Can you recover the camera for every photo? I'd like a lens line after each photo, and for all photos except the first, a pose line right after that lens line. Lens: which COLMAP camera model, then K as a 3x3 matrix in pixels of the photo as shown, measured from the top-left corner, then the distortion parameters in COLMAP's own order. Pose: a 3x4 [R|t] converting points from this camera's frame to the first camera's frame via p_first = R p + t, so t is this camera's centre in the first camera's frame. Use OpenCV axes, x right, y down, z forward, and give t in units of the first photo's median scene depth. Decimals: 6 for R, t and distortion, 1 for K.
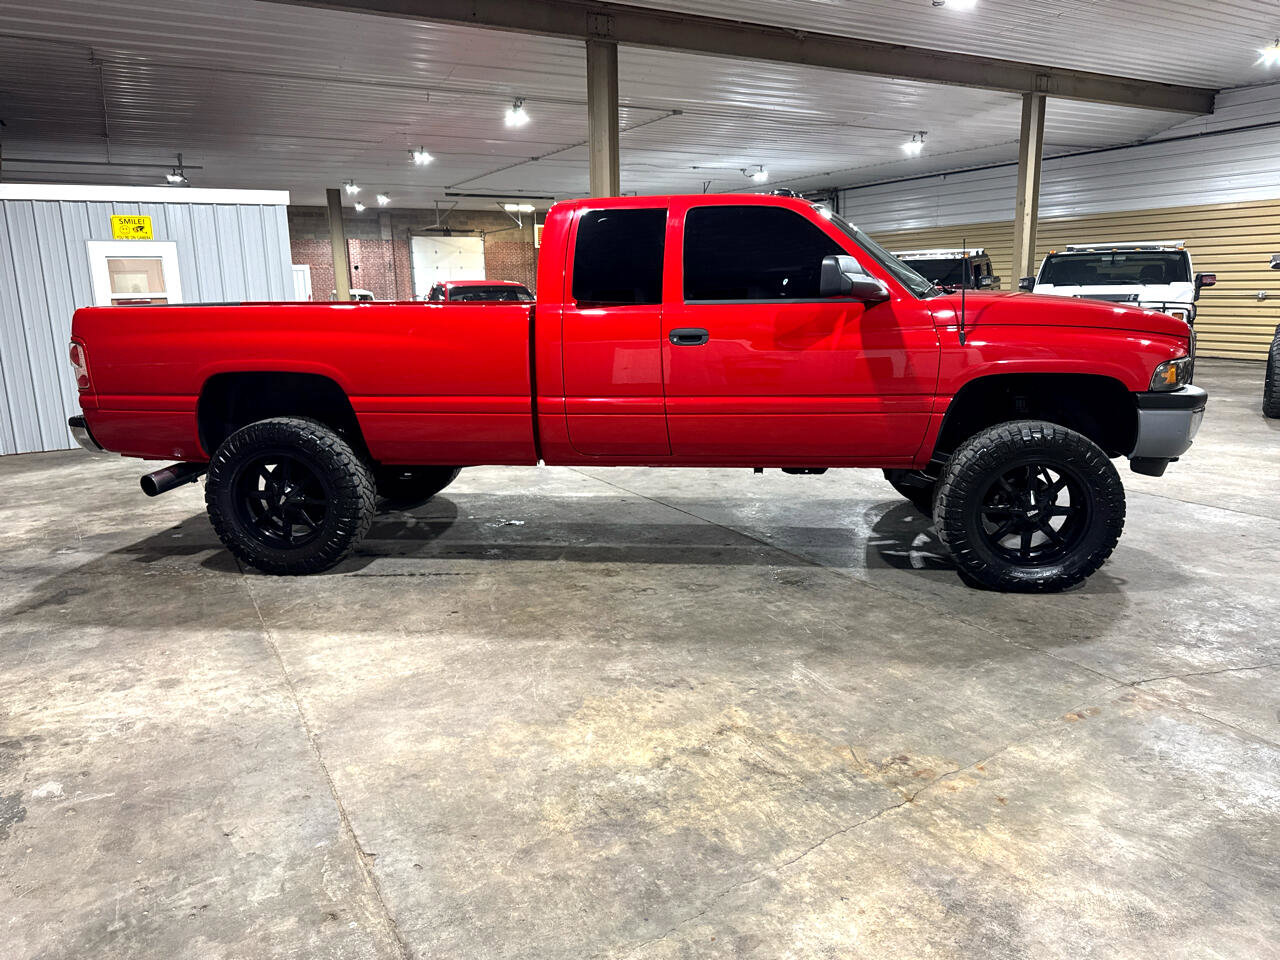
lens RADIAL K [[909.5, 0, 640.2], [0, 909.5, 480.5], [0, 0, 1]] dist [0.023244, -0.027499]
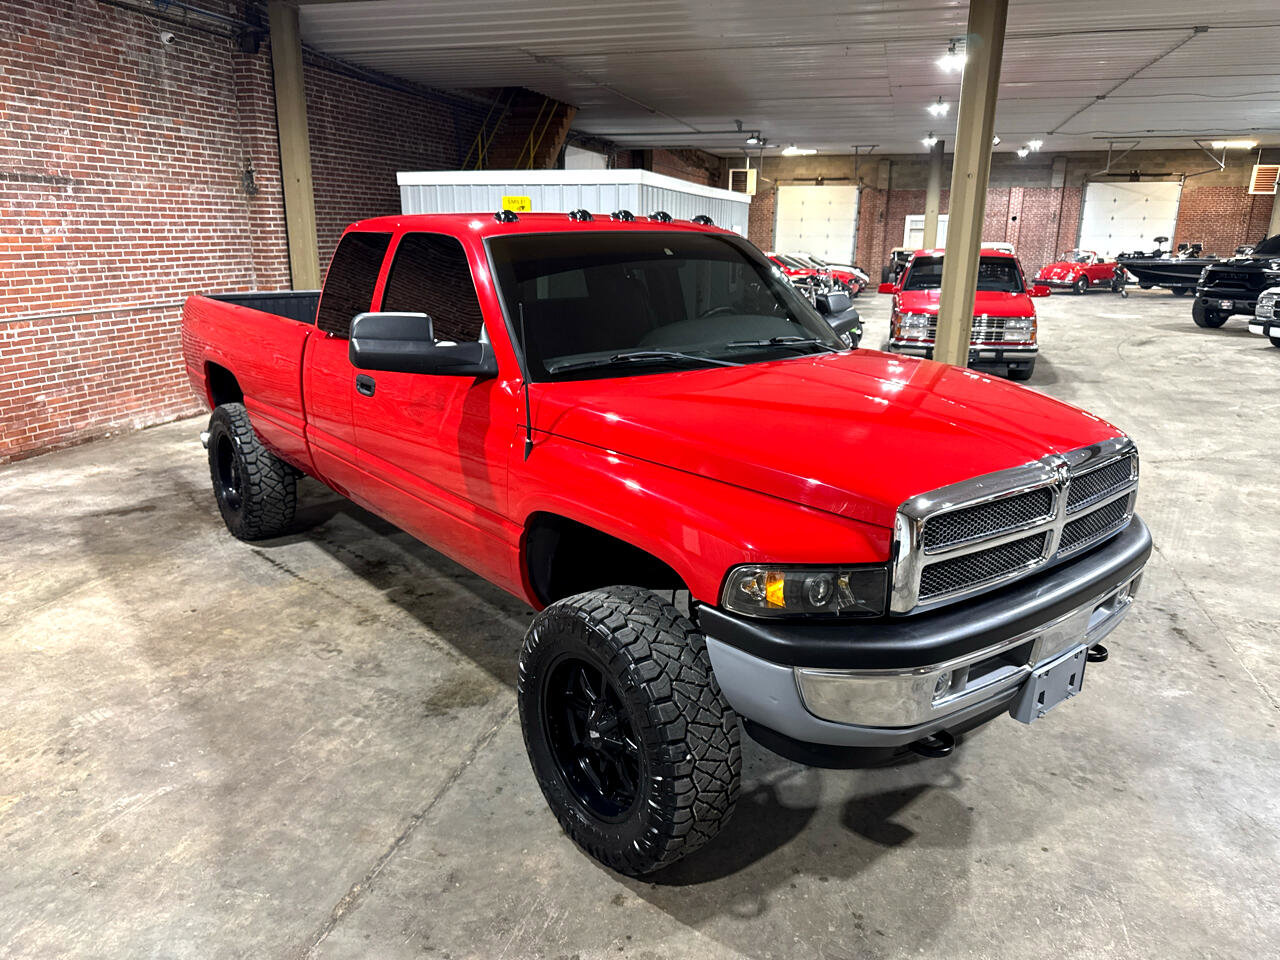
lens RADIAL K [[909.5, 0, 640.3], [0, 909.5, 486.6], [0, 0, 1]] dist [0.023244, -0.027499]
pose [[0.706236, 0.214240, -0.674783, 0.810923], [-0.167351, 0.976622, 0.134921, -0.218213], [0.687913, 0.017640, 0.725579, 0.532304]]
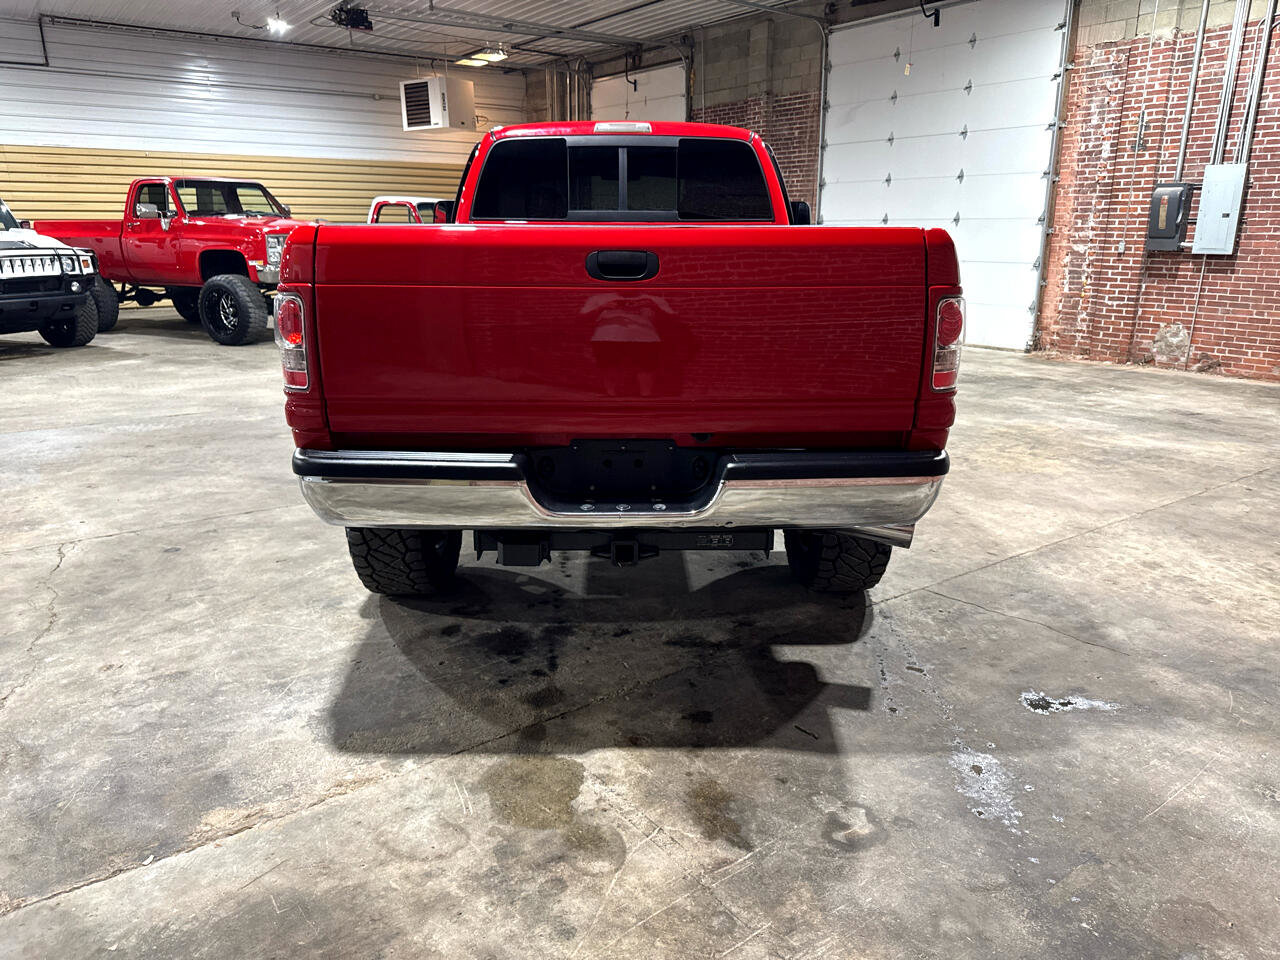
lens RADIAL K [[909.5, 0, 639.2], [0, 909.5, 481.2], [0, 0, 1]] dist [0.023244, -0.027499]
pose [[-0.121503, -0.246832, 0.961411, -1.160117], [0.206140, 0.941194, 0.267693, -0.238501], [-0.970950, 0.230711, -0.063476, 1.287996]]
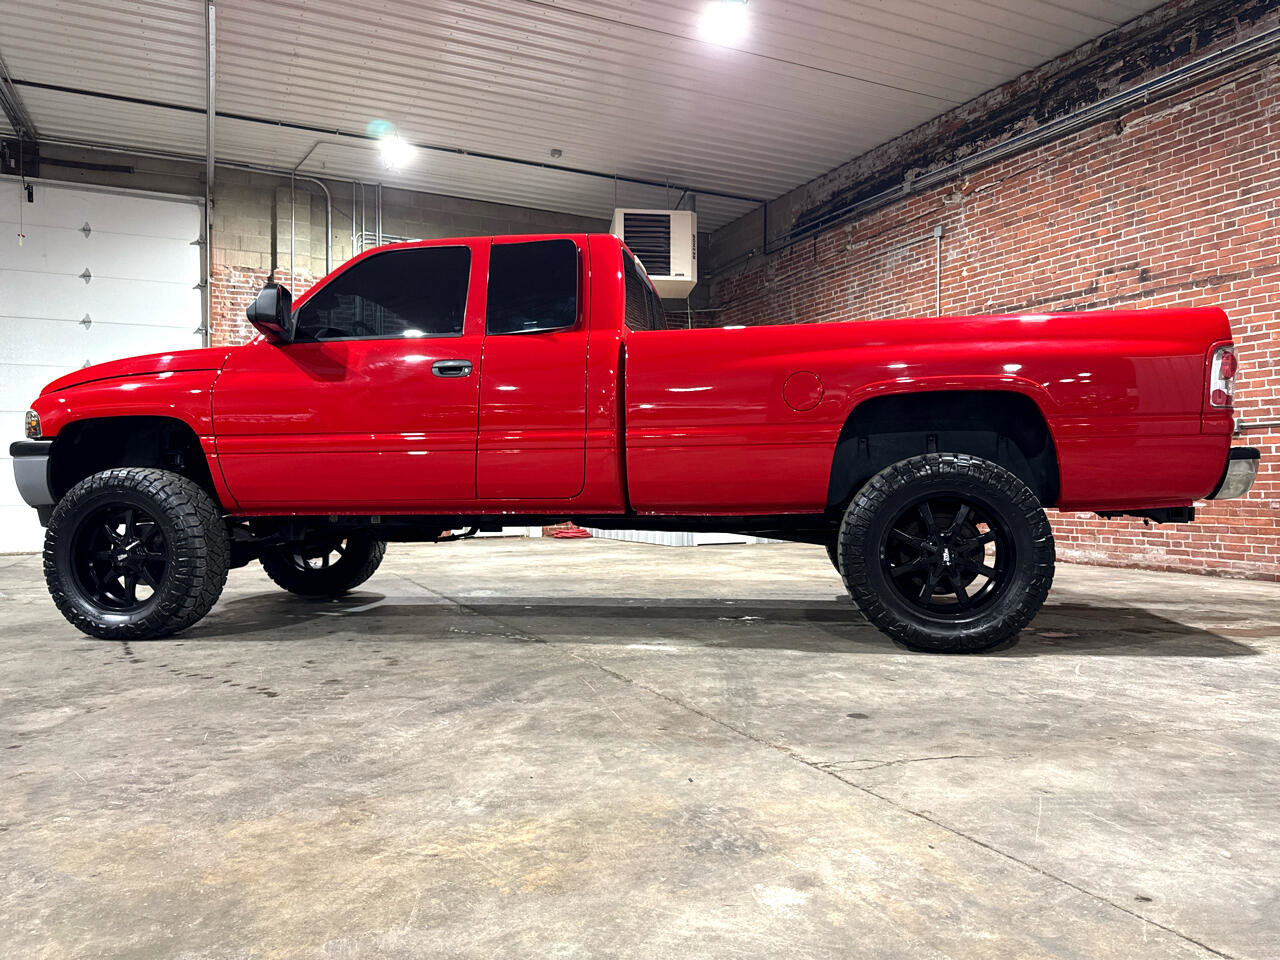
lens RADIAL K [[909.5, 0, 640.2], [0, 909.5, 482.1], [0, 0, 1]] dist [0.023244, -0.027499]
pose [[-0.997845, 0.023552, 0.061241, -0.143482], [0.035570, 0.978478, 0.203264, -0.305853], [-0.055136, 0.205005, -0.977207, 2.262579]]
